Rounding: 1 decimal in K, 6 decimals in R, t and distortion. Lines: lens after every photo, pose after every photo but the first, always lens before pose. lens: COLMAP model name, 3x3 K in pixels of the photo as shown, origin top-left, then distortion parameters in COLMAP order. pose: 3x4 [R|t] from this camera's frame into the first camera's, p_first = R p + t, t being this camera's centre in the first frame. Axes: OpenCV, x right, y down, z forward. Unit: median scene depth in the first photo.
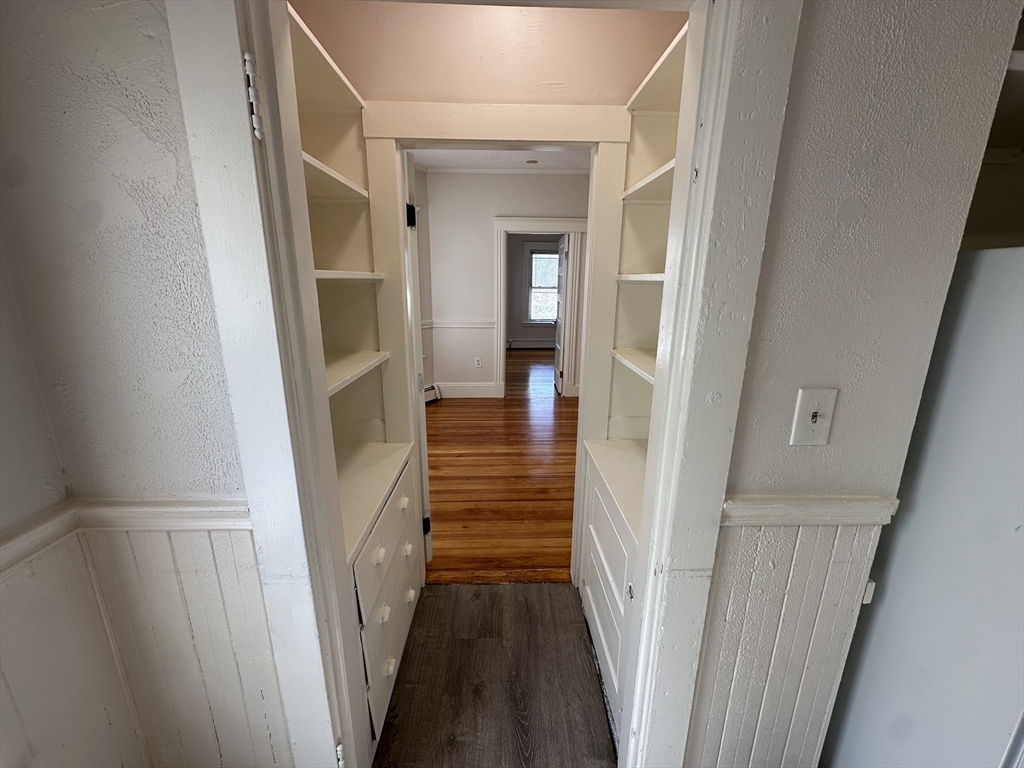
lens RADIAL K [[406.2, 0, 515.1], [0, 406.2, 383.2], [0, 0, 1]] dist [-0.009330, 0.000017]
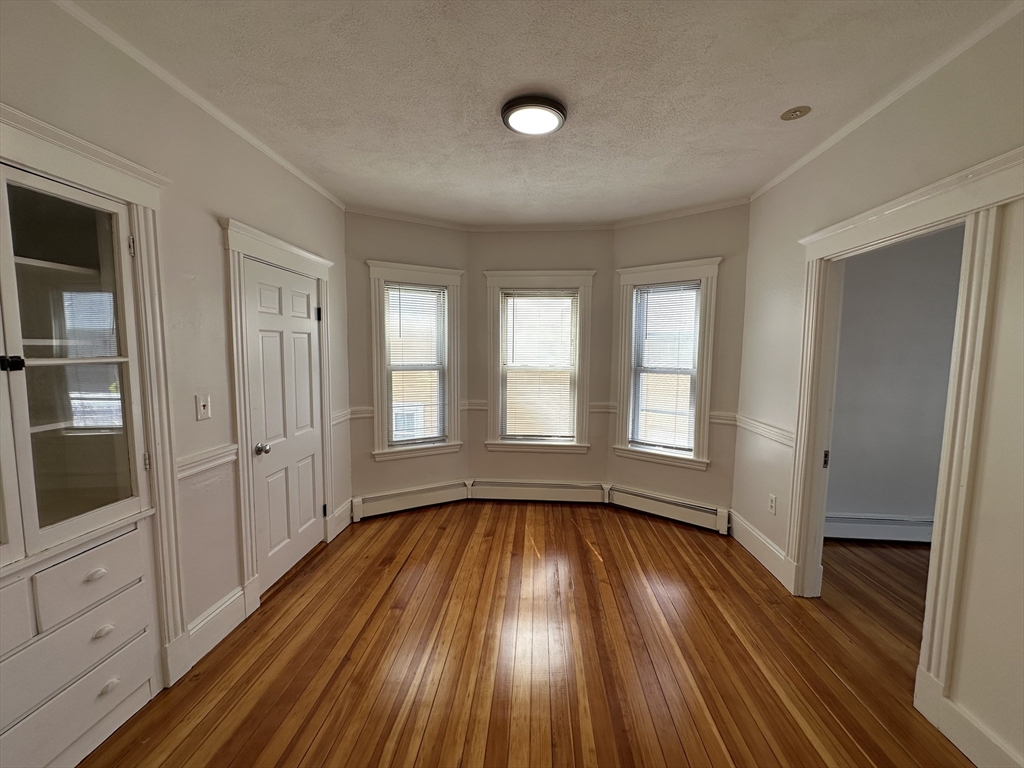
lens RADIAL K [[411.5, 0, 512.0], [0, 411.5, 384.0], [0, 0, 1]] dist [-0.000696, 0.000139]
pose [[-0.102913, 0.073647, -0.991960, 0.494267], [-0.256829, 0.961472, 0.098029, -0.175828], [0.960962, 0.264852, -0.080033, 0.697505]]
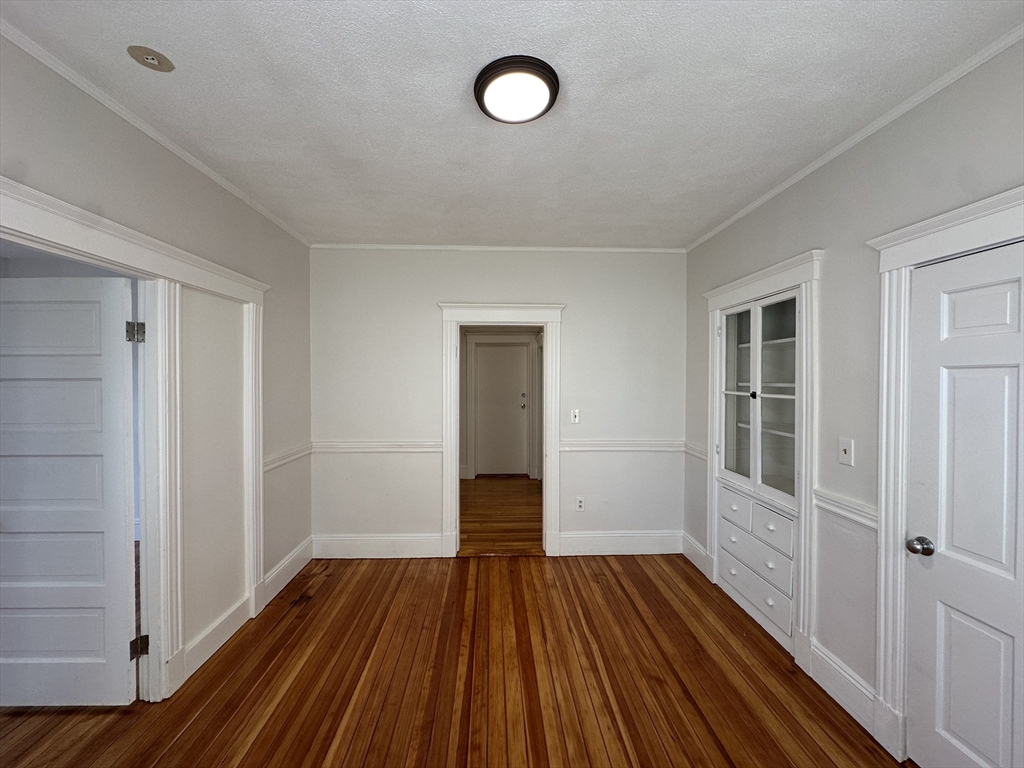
lens RADIAL K [[411.5, 0, 511.0], [0, 411.5, 379.9], [0, 0, 1]] dist [-0.000803, -0.000055]
pose [[-0.008410, -0.016177, 0.999834, -0.268318], [0.246889, 0.968881, 0.017753, -0.189742], [-0.969007, 0.246997, -0.004154, 0.675268]]
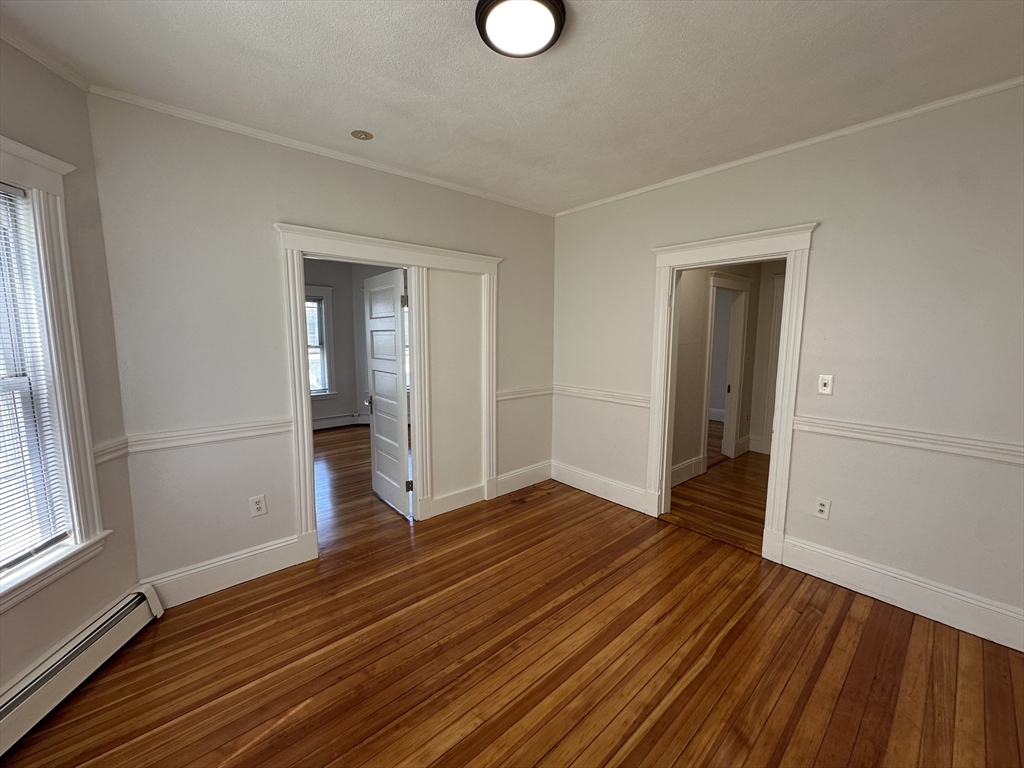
lens RADIAL K [[409.7, 0, 509.4], [0, 409.7, 382.8], [0, 0, 1]] dist [0.000020, -0.000028]
pose [[0.775633, -0.085383, 0.625382, -0.158186], [0.163619, 0.984138, -0.068565, -0.118177], [-0.609608, 0.155506, 0.777300, 0.423952]]
